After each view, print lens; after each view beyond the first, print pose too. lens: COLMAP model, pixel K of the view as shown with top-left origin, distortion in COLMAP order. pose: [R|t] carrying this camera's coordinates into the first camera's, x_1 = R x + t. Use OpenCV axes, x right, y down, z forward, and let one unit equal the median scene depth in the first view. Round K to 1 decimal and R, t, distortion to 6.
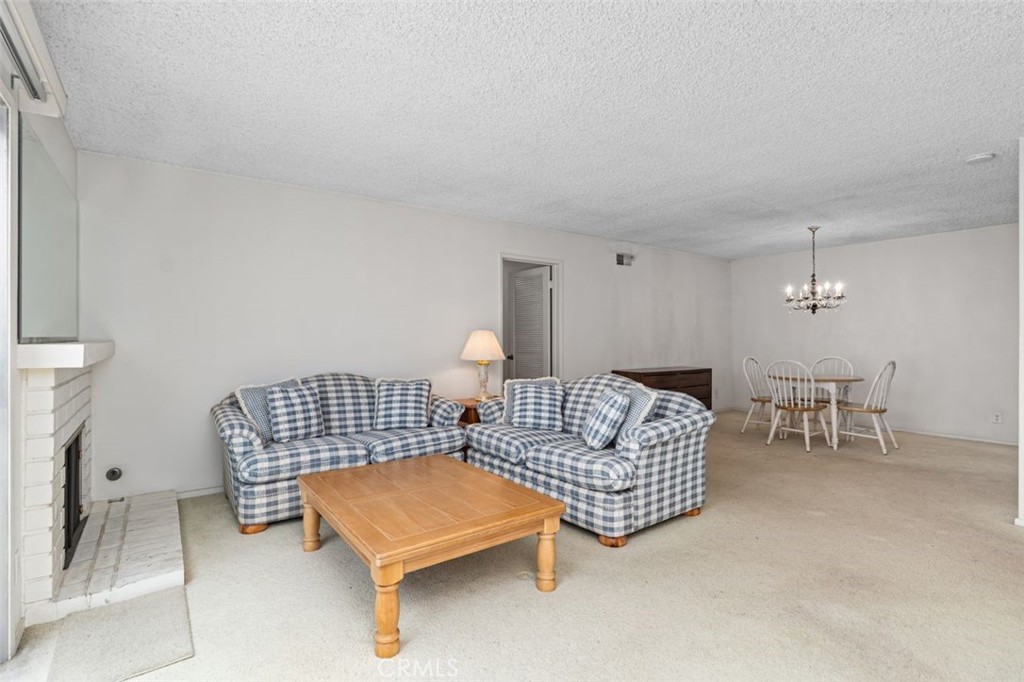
lens RADIAL K [[492.8, 0, 514.2], [0, 492.8, 328.8], [0, 0, 1]] dist [-0.000604, -0.000013]
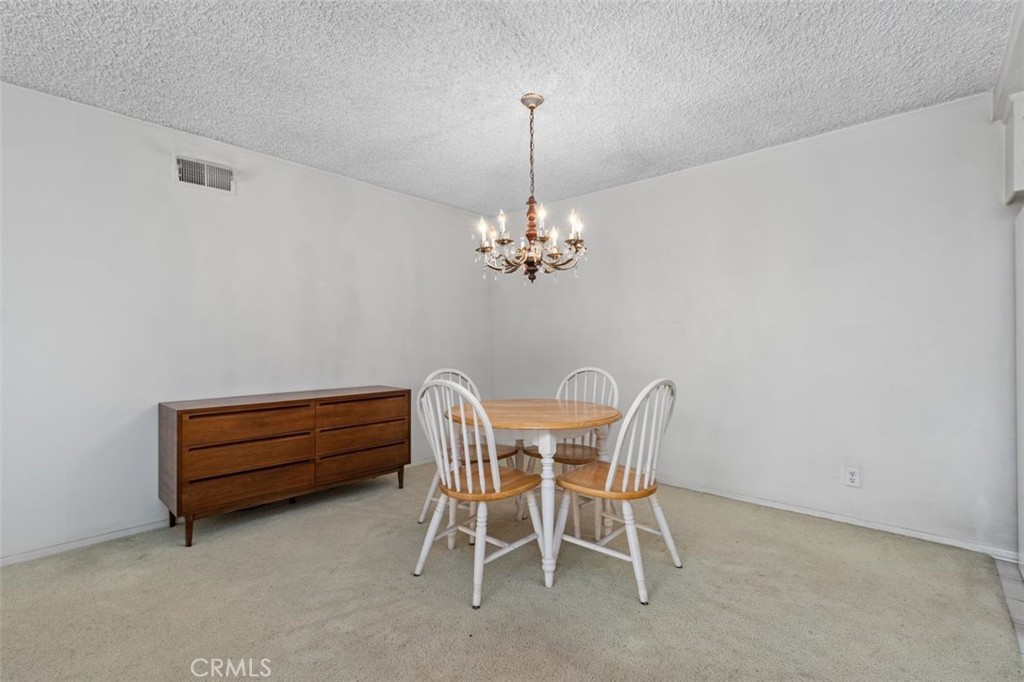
lens RADIAL K [[465.6, 0, 512.0], [0, 465.6, 341.0], [0, 0, 1]] dist [-0.000392, -0.000137]
pose [[0.980146, 0.000330, 0.198276, 0.499227], [-0.001495, 0.999982, 0.005727, 0.026225], [-0.198270, -0.005910, 0.980130, 0.560586]]
